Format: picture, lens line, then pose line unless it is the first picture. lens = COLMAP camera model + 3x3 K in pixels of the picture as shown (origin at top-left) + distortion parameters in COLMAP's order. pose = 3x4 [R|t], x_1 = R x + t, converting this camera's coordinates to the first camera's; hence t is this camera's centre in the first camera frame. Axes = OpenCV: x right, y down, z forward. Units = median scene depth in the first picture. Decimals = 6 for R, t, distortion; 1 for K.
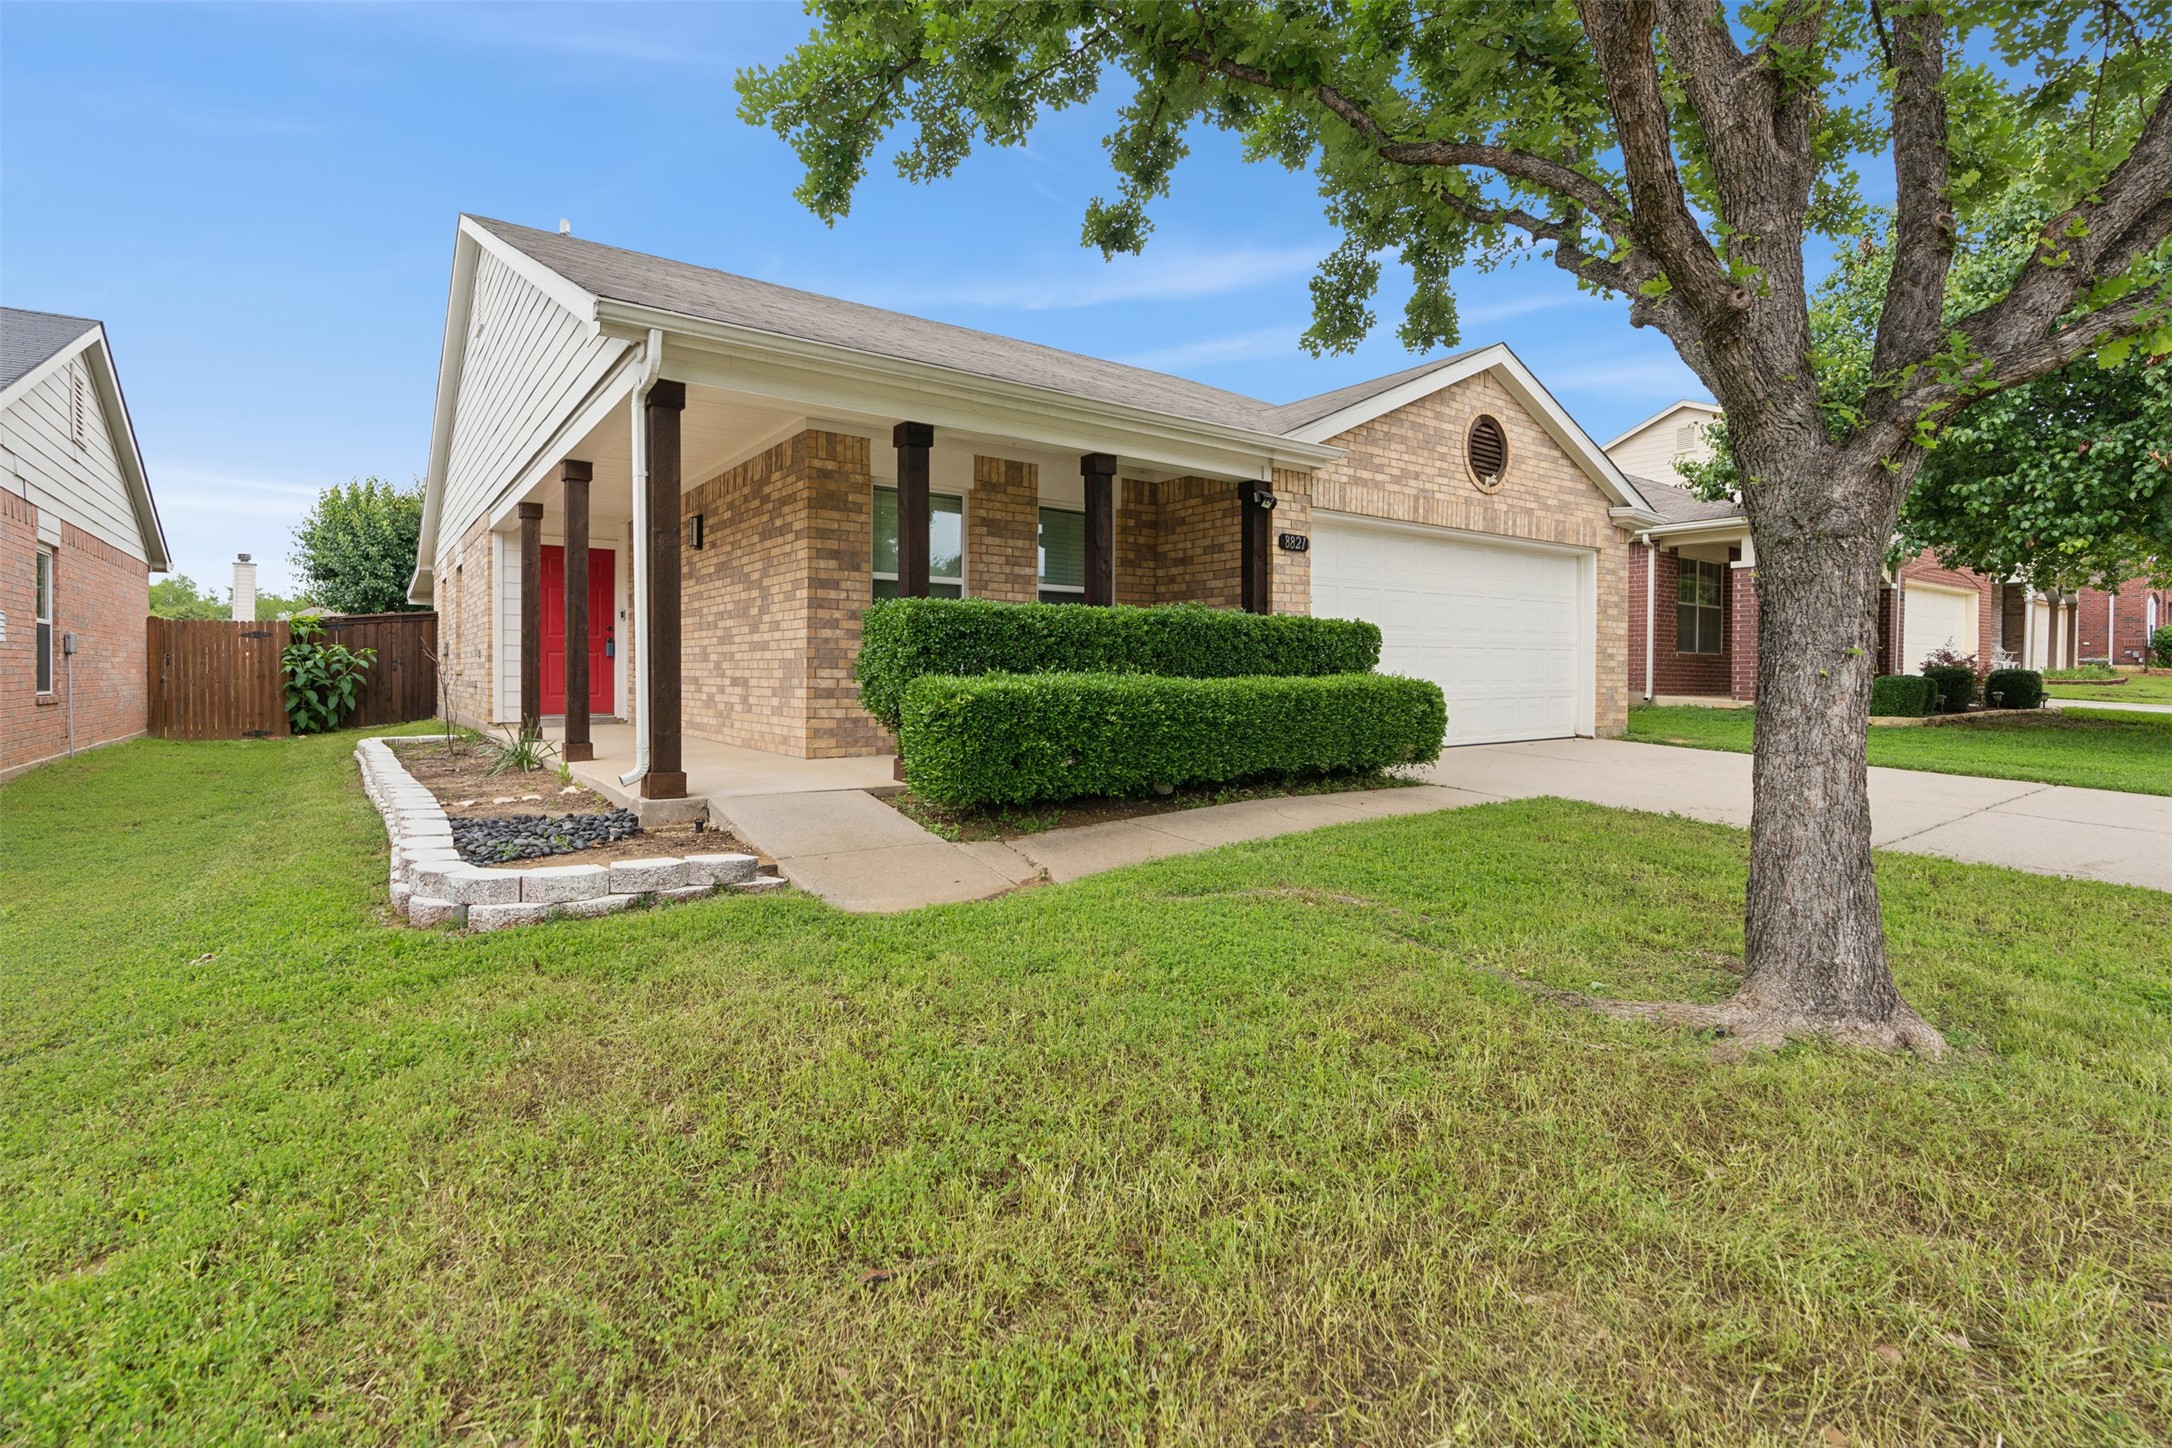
lens RADIAL K [[995.0, 0, 1071.0], [0, 995.0, 665.5], [0, 0, 1]] dist [-0.010228, 0.004516]
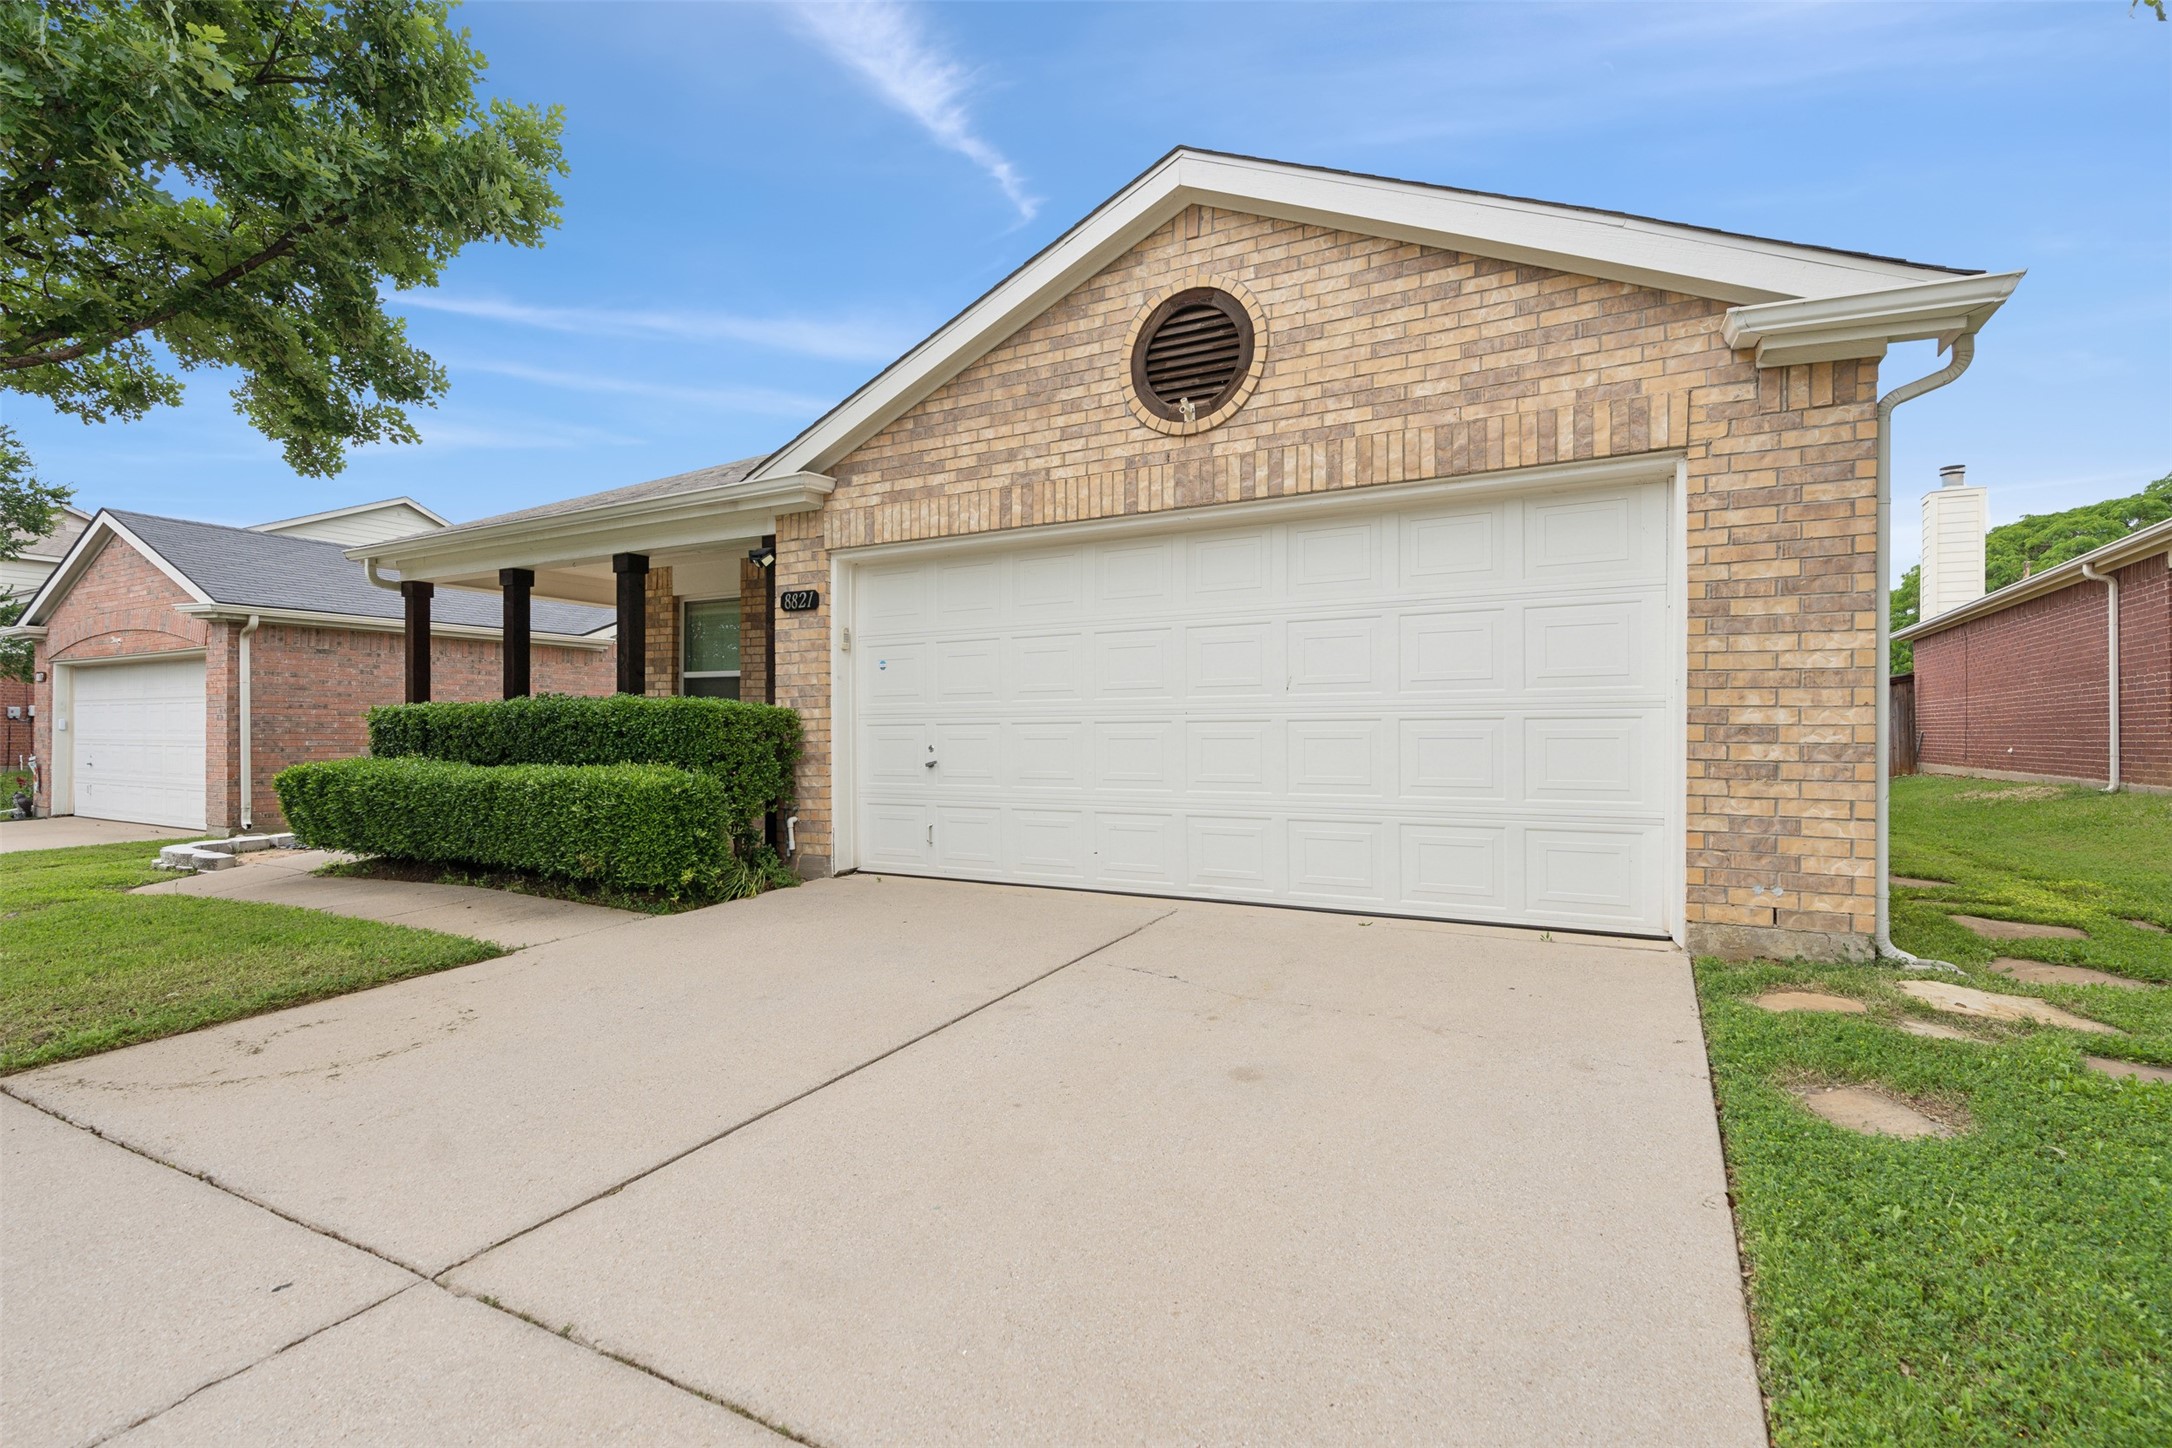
lens RADIAL K [[995.0, 0, 1075.3], [0, 995.0, 720.5], [0, 0, 1]] dist [-0.010228, 0.004516]
pose [[0.428560, -0.017075, -0.903352, 1.044937], [0.002777, 0.999842, -0.017581, -0.010969], [0.903509, 0.005027, 0.428540, 0.852760]]
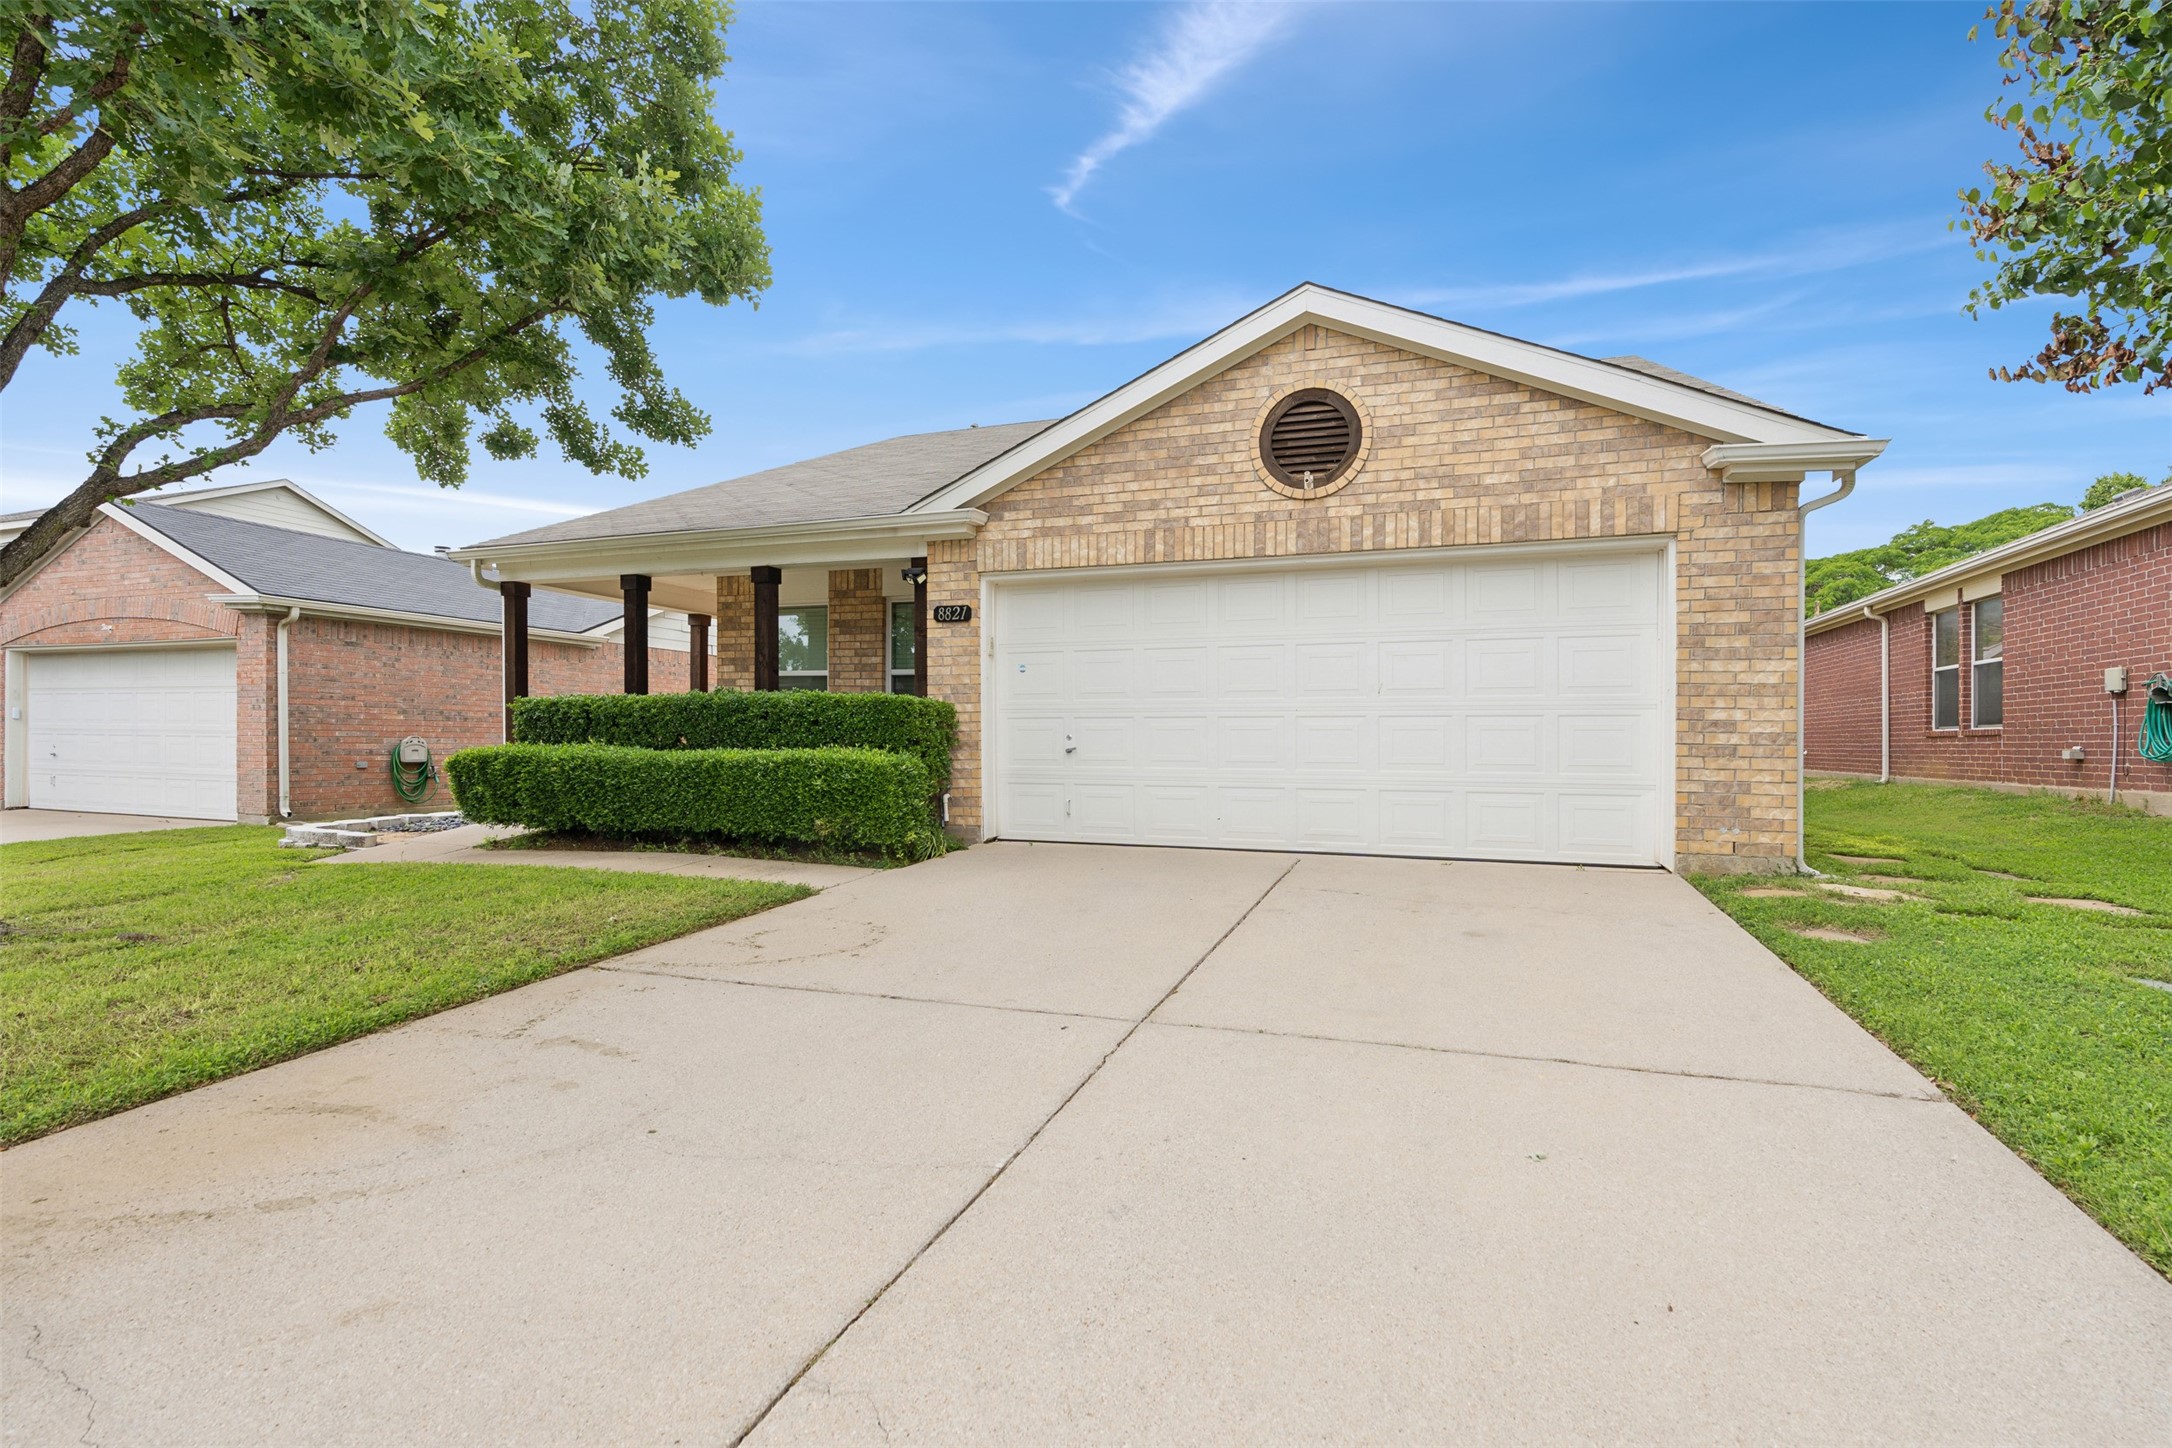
lens RADIAL K [[995.0, 0, 1073.5], [0, 995.0, 718.7], [0, 0, 1]] dist [-0.010228, 0.004516]
pose [[0.555204, -0.018196, -0.831515, 1.090217], [-0.004510, 0.999680, -0.024887, 0.002762], [0.831702, 0.017568, 0.554944, 0.559557]]
